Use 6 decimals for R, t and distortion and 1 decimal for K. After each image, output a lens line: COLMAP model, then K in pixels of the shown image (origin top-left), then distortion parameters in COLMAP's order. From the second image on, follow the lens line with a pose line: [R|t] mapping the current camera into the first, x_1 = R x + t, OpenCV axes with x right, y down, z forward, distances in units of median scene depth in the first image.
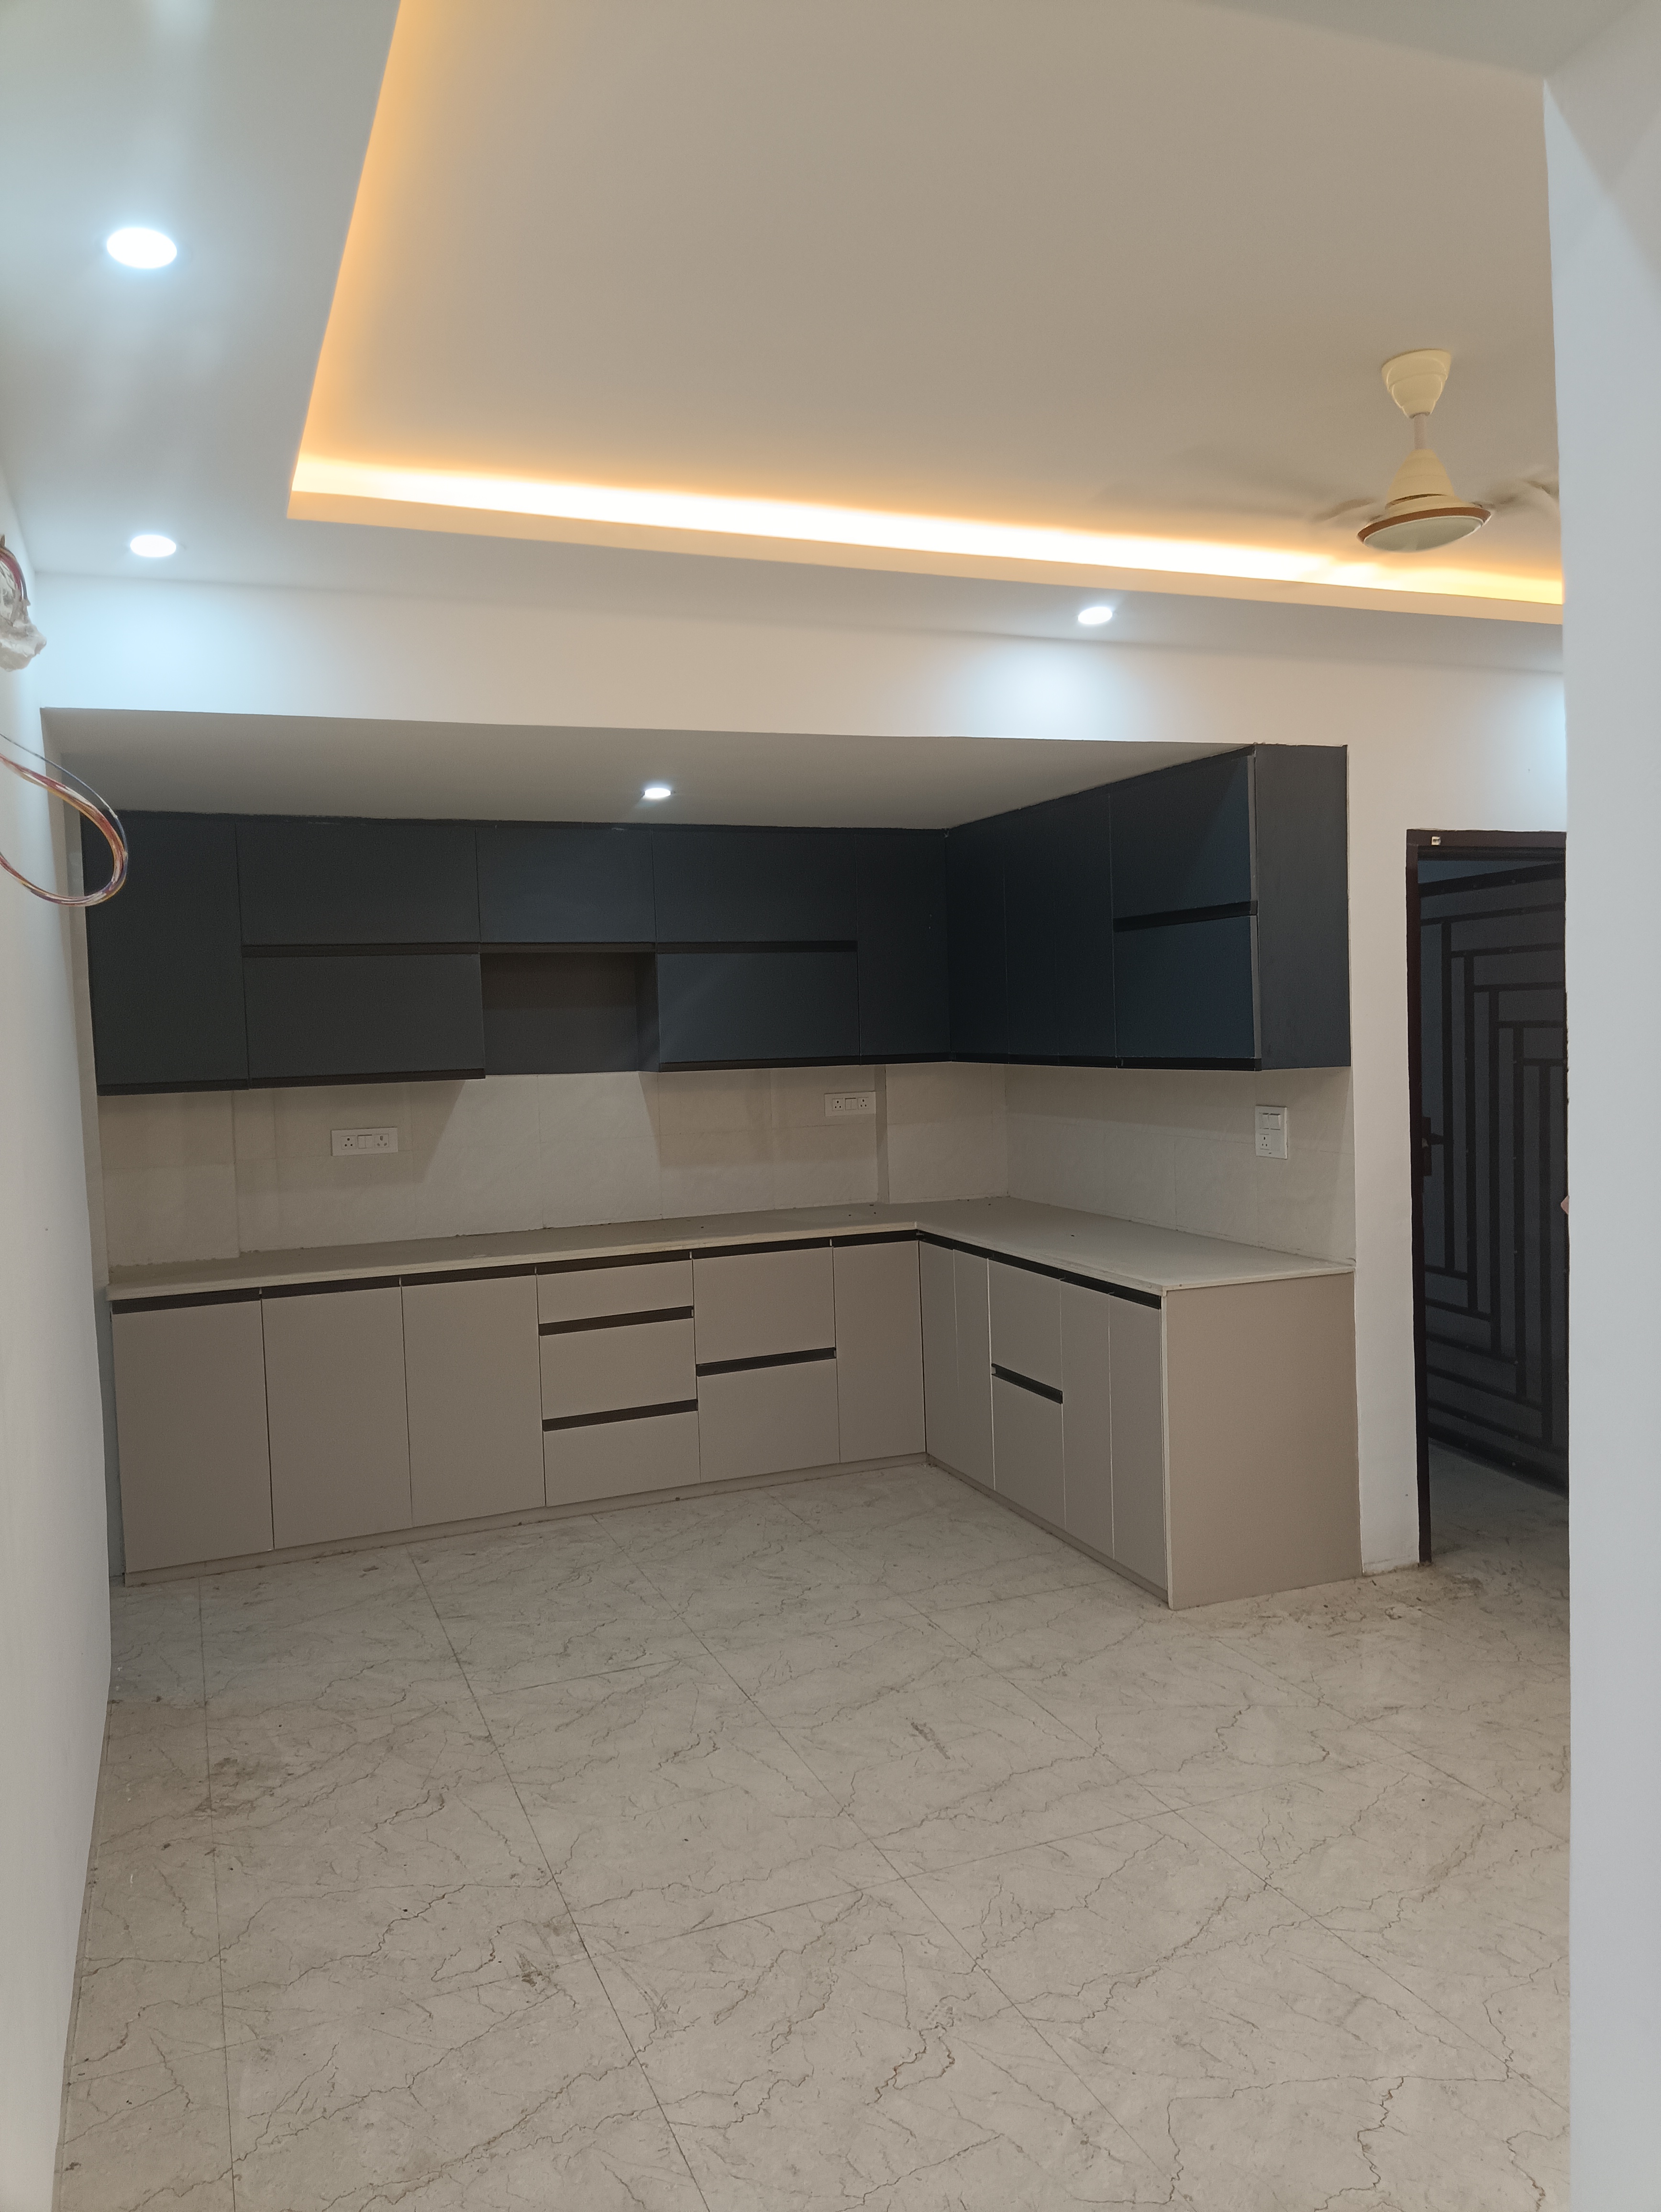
lens RADIAL K [[1627.8, 0, 836.4], [0, 1627.8, 1102.9], [0, 0, 1]] dist [0.097627, -0.144210]
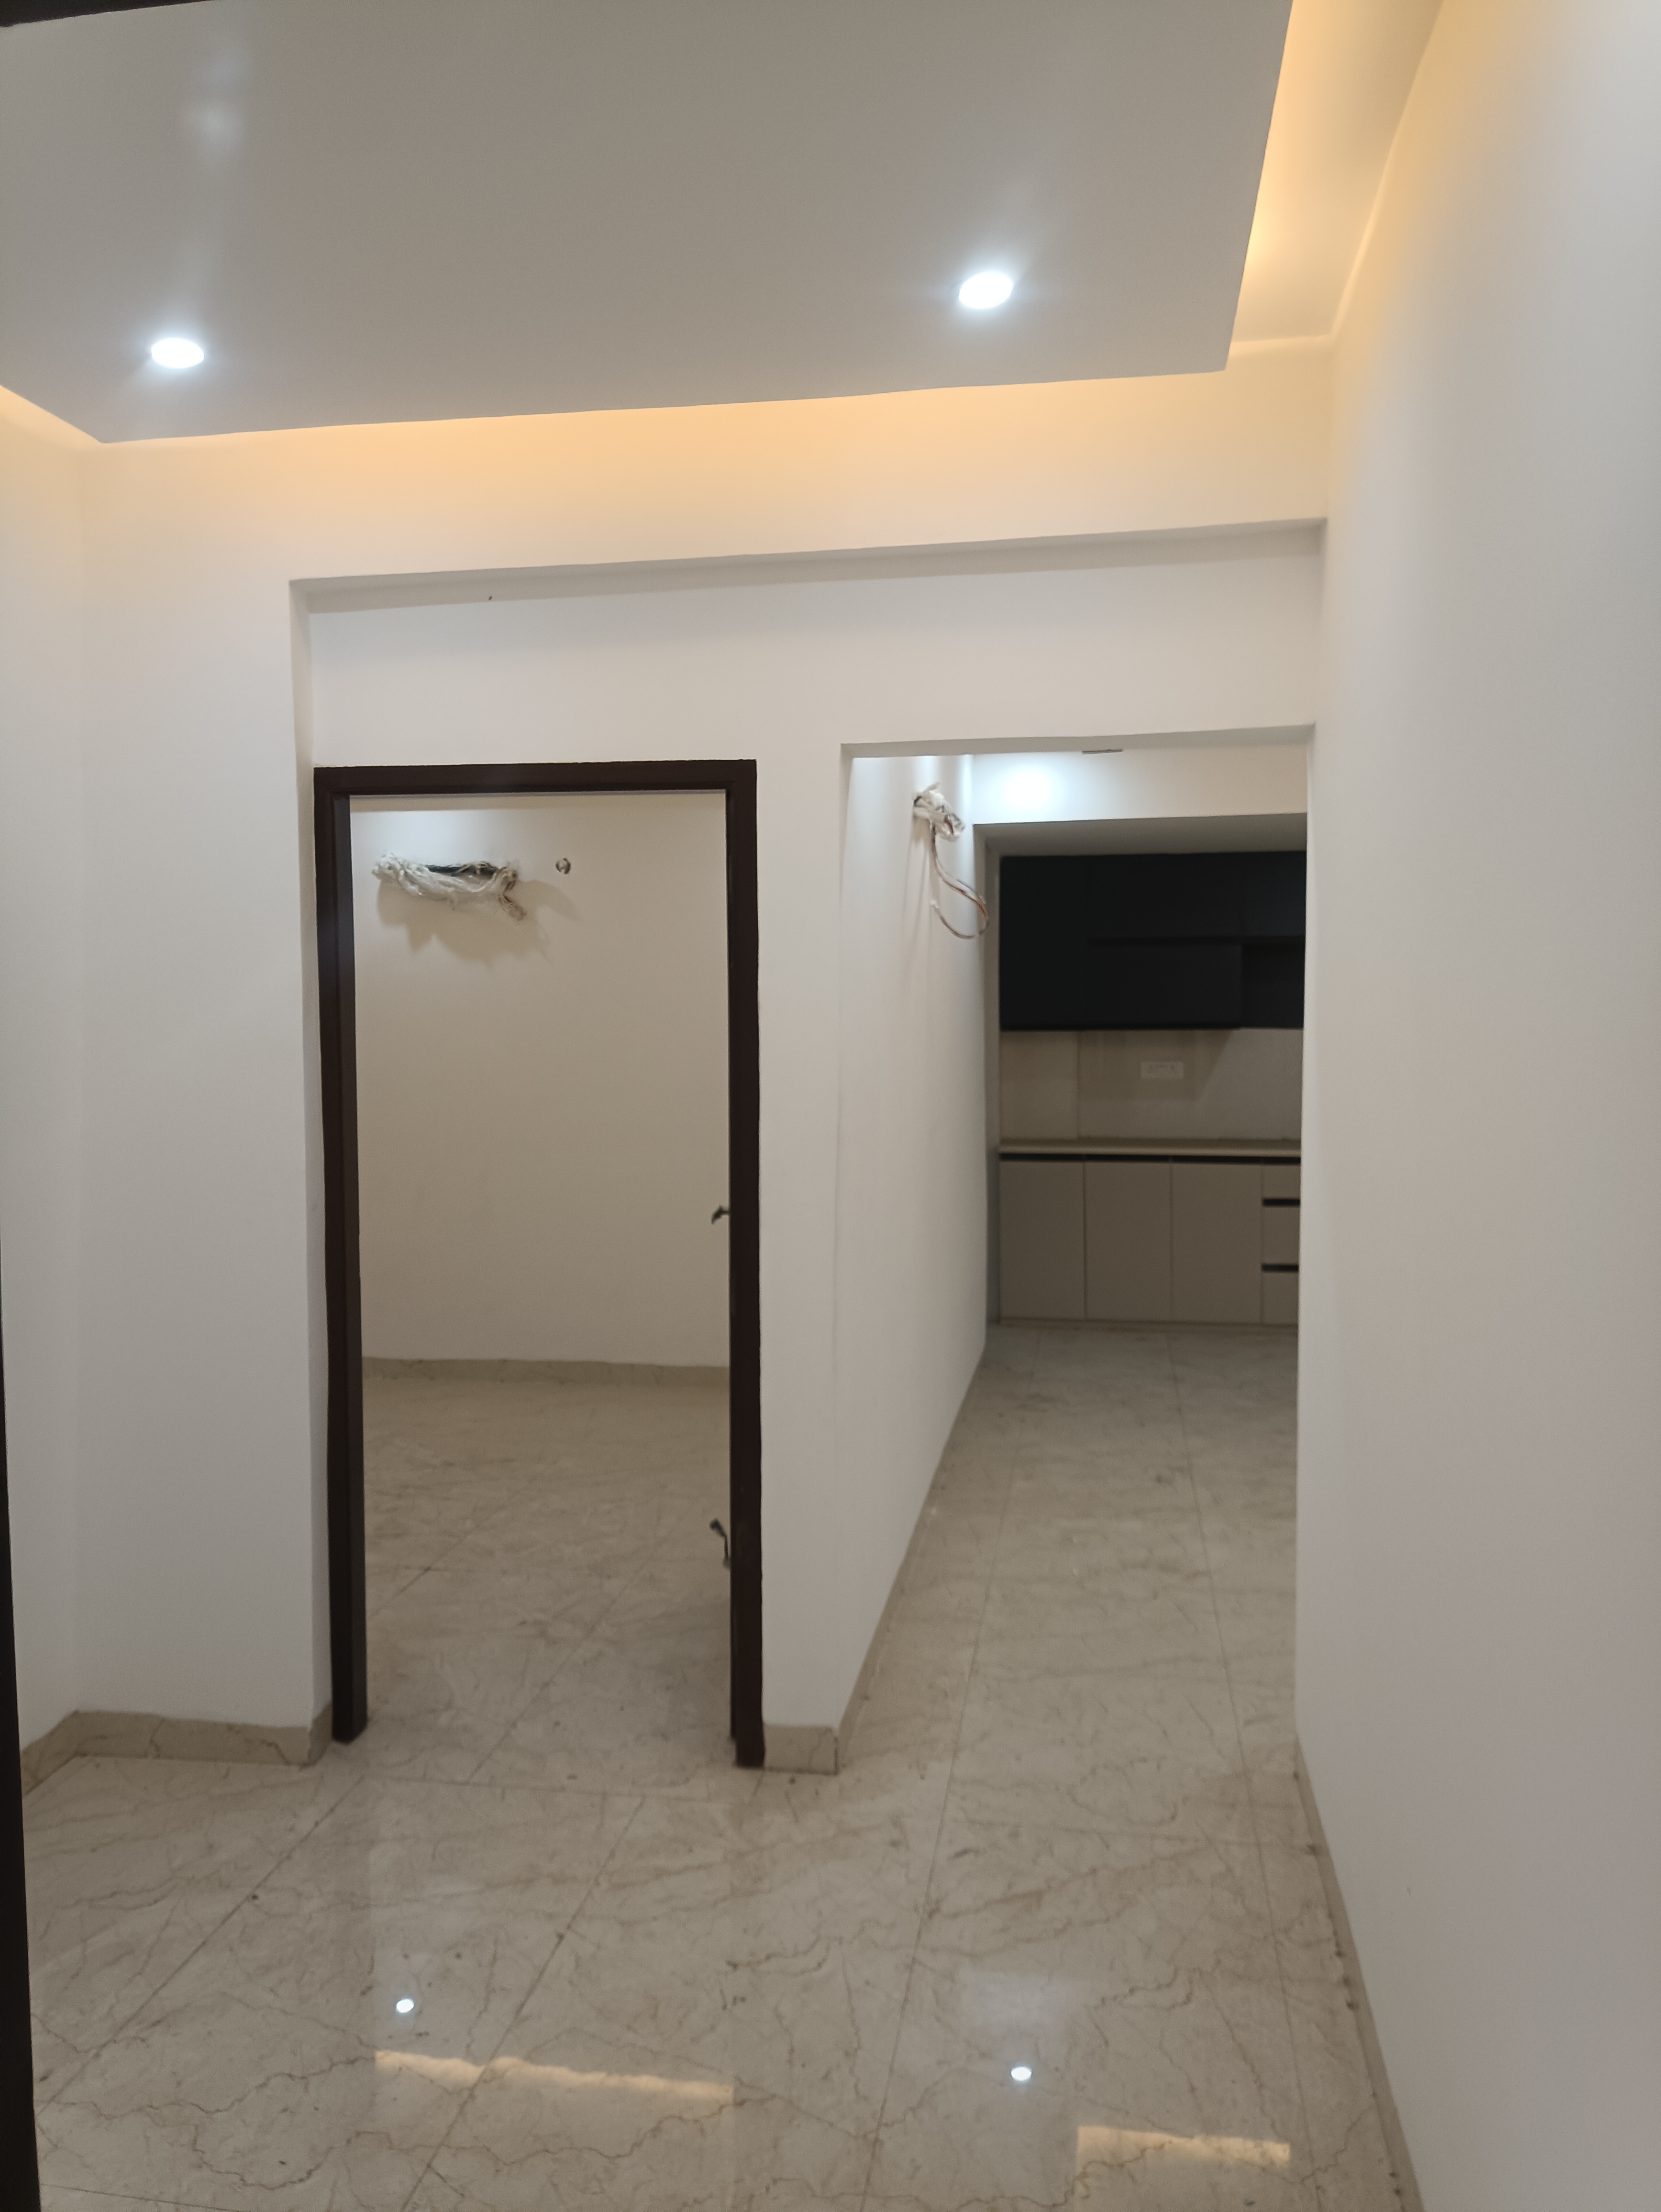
lens RADIAL K [[1640.1, 0, 830.6], [0, 1640.1, 1100.4], [0, 0, 1]] dist [0.099774, -0.180334]
pose [[0.851177, 0.060025, -0.521435, 0.261157], [-0.050973, 0.998197, 0.031701, 0.021266], [0.522397, -0.000403, 0.852702, -0.476869]]
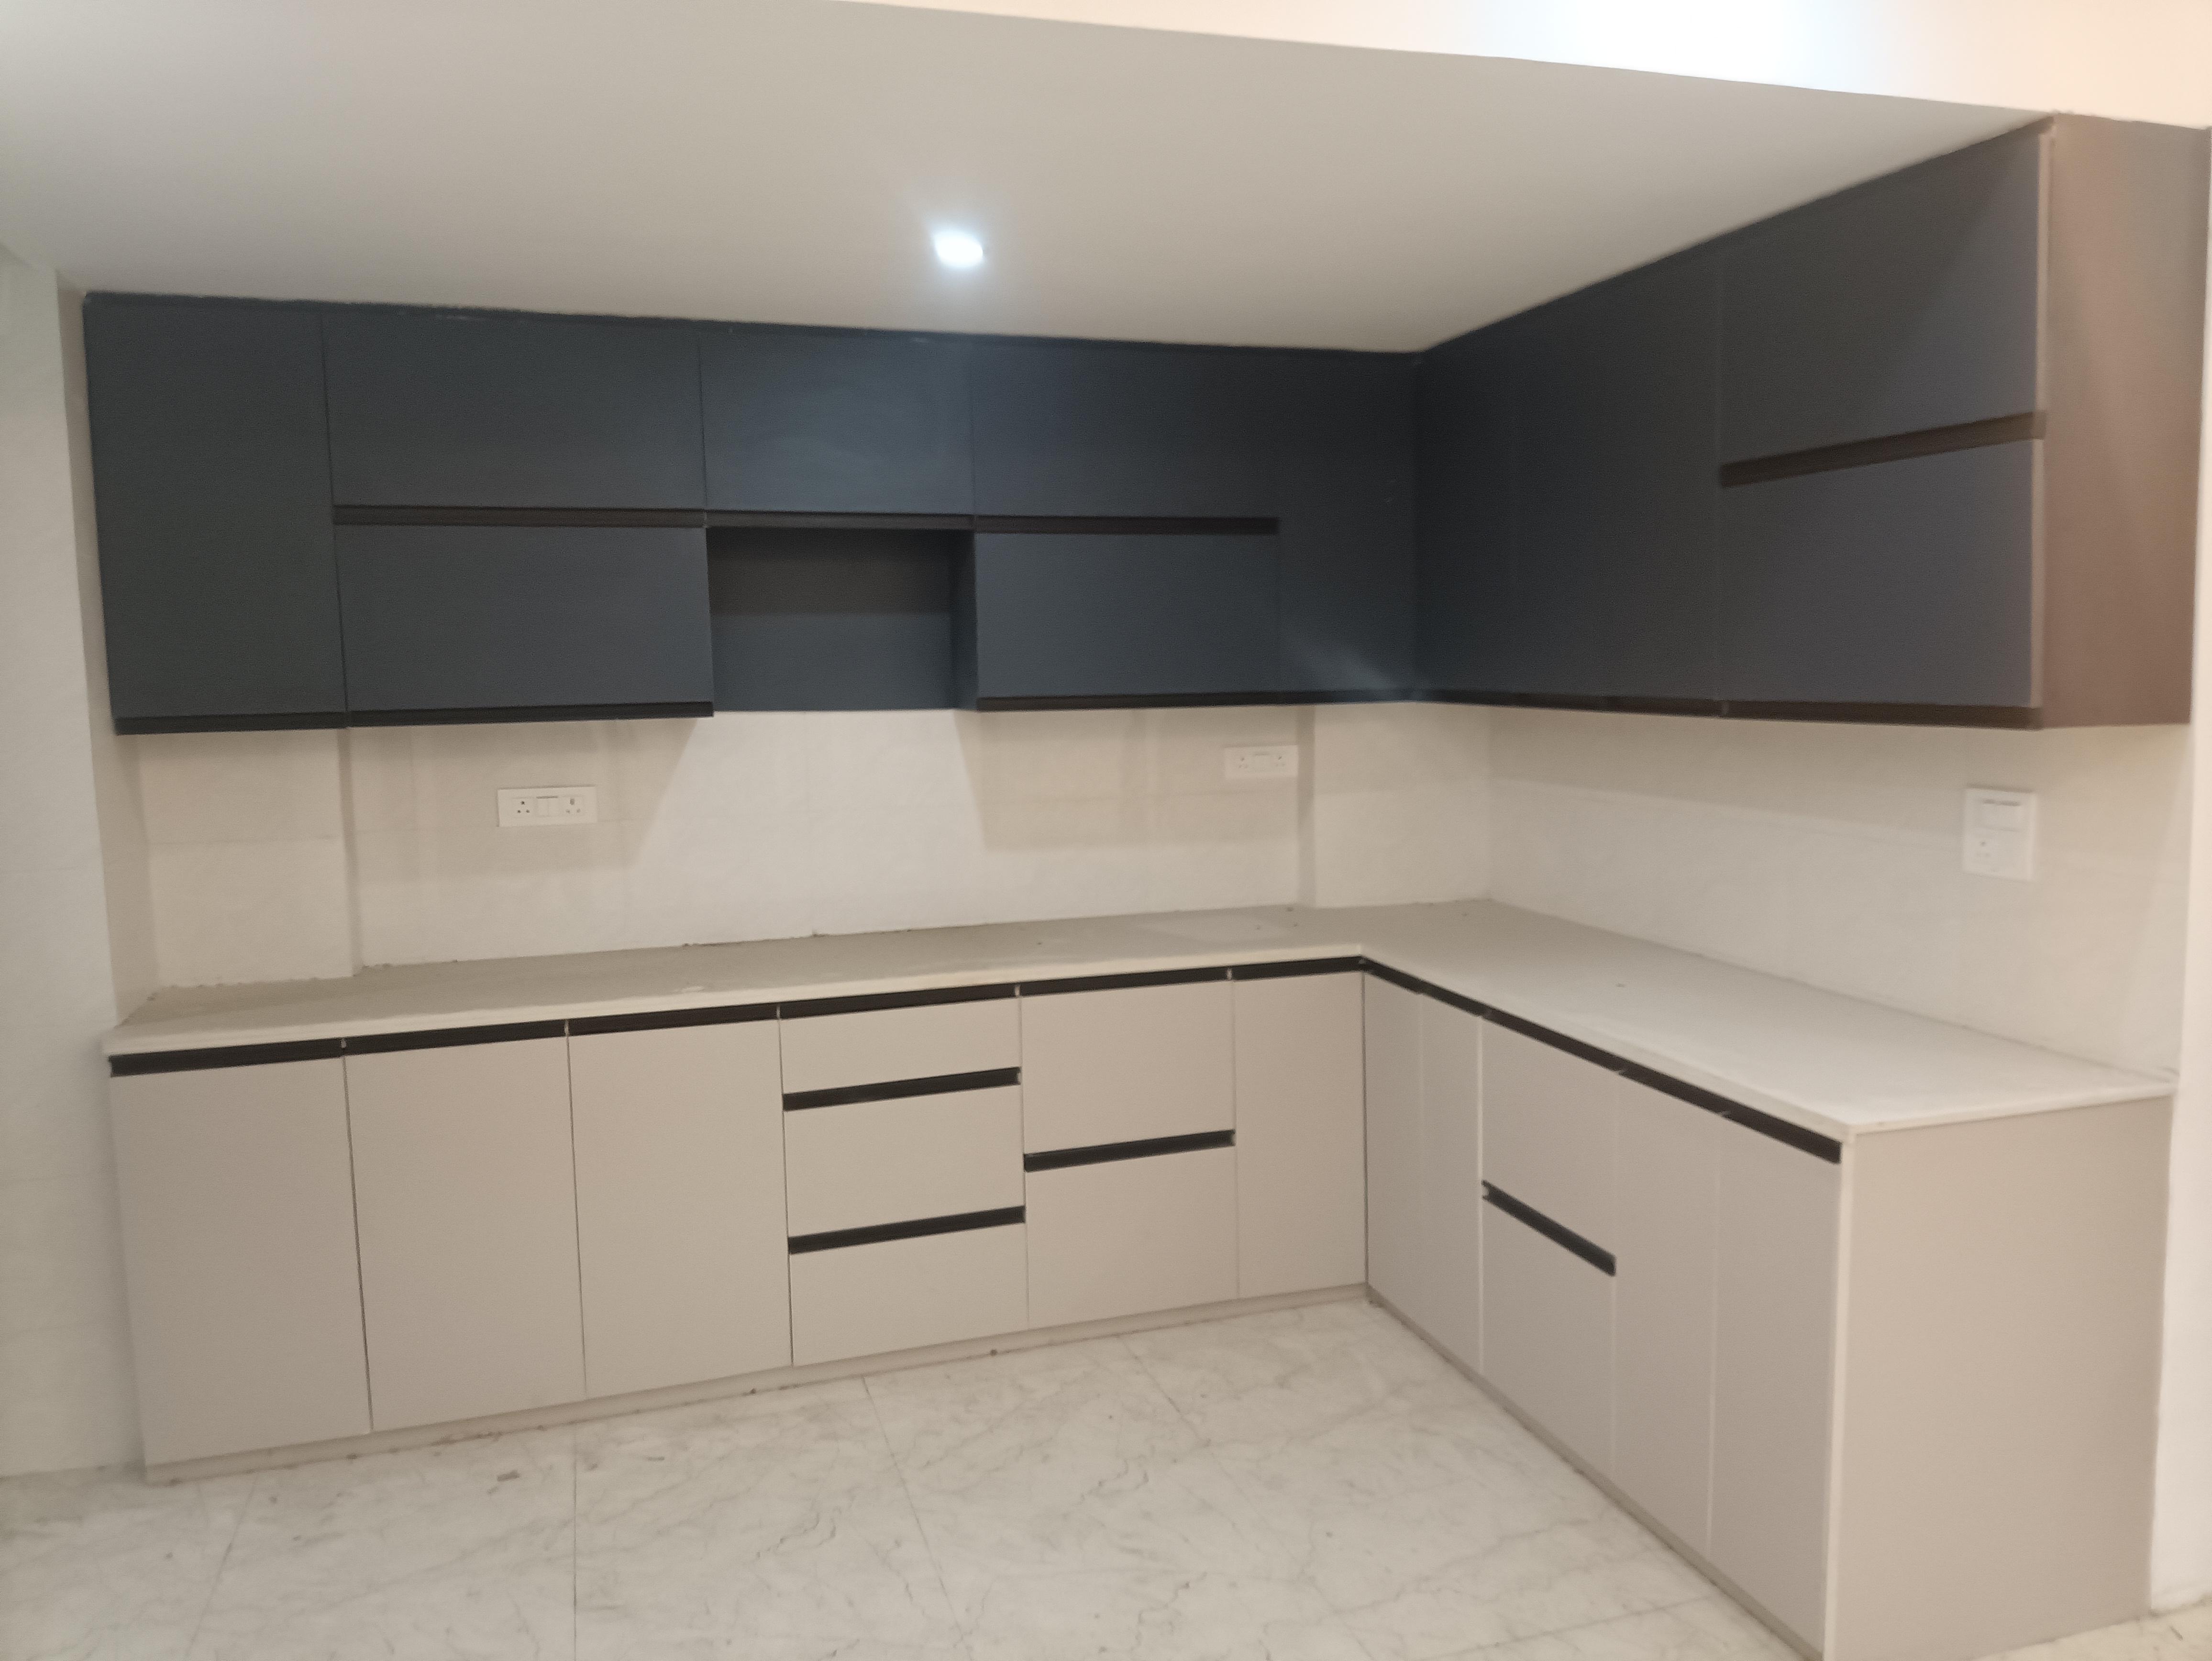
lens RADIAL K [[1627.8, 0, 1109.6], [0, 1627.8, 817.5], [0, 0, 1]] dist [0.097627, -0.144210]
pose [[0.997164, 0.020549, -0.072403, -0.005924], [-0.016973, 0.998622, 0.049662, -0.010696], [0.073323, -0.048293, 0.996138, 0.368749]]
